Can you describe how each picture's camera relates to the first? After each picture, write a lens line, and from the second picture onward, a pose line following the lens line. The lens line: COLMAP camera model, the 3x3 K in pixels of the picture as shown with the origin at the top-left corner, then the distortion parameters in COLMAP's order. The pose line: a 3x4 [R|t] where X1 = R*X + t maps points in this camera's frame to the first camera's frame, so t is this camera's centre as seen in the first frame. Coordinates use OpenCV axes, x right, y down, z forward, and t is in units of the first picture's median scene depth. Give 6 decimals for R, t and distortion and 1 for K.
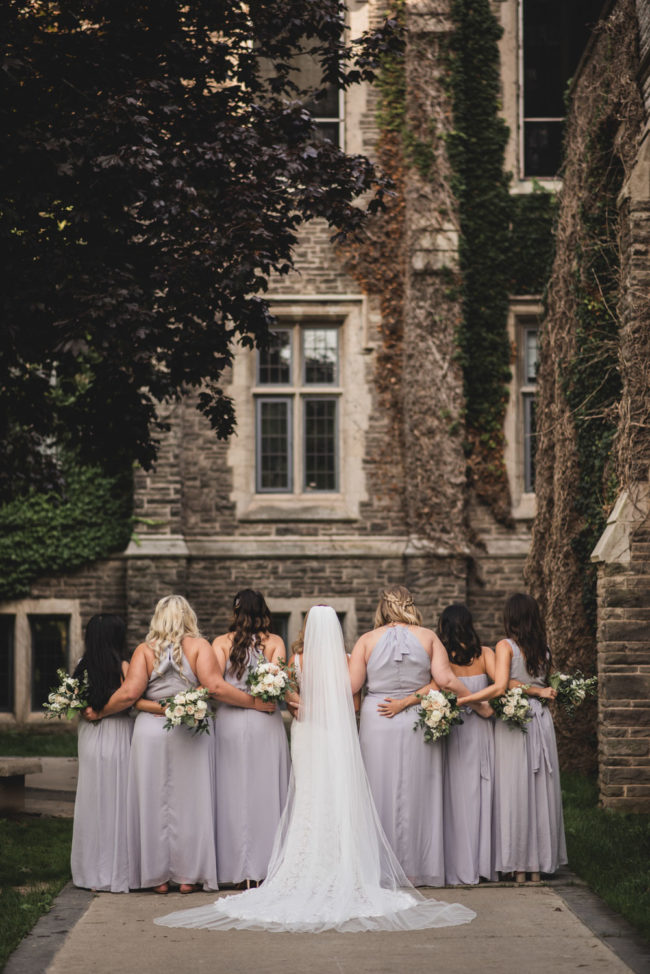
lens RADIAL K [[2862.3, 0, 325.0], [0, 2862.3, 487.0], [0, 0, 1]] dist [0.189202, 1.019048]
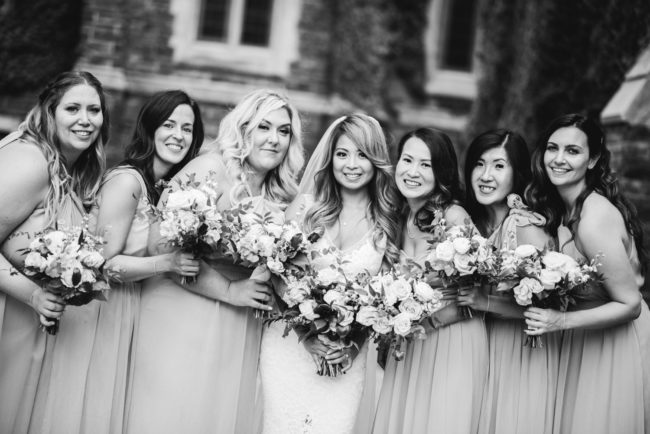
lens RADIAL K [[1910.1, 0, 325.0], [0, 1910.1, 217.0], [0, 0, 1]] dist [0.189202, 1.019048]
pose [[0.991561, 0.115016, 0.059824, -0.011063], [-0.118701, 0.990980, 0.062193, 0.017463], [-0.052132, -0.068770, 0.996270, 0.275871]]
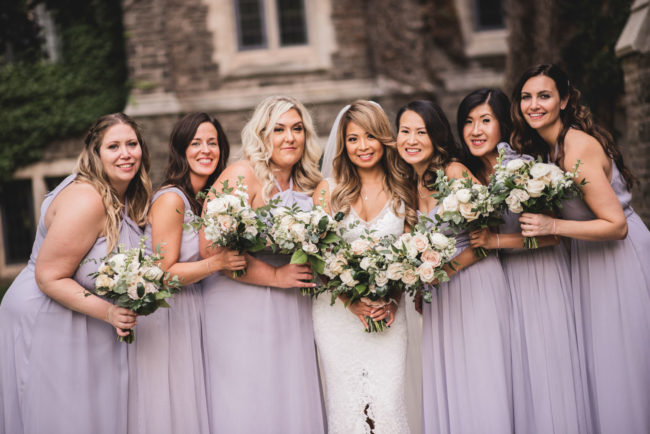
lens RADIAL K [[1910.1, 0, 325.0], [0, 1910.1, 217.0], [0, 0, 1]] dist [0.189202, 1.019048]
pose [[0.996466, -0.082685, 0.014809, -0.006195], [0.081444, 0.994167, 0.070703, 0.016313], [-0.020568, -0.069247, 0.997388, 0.252443]]
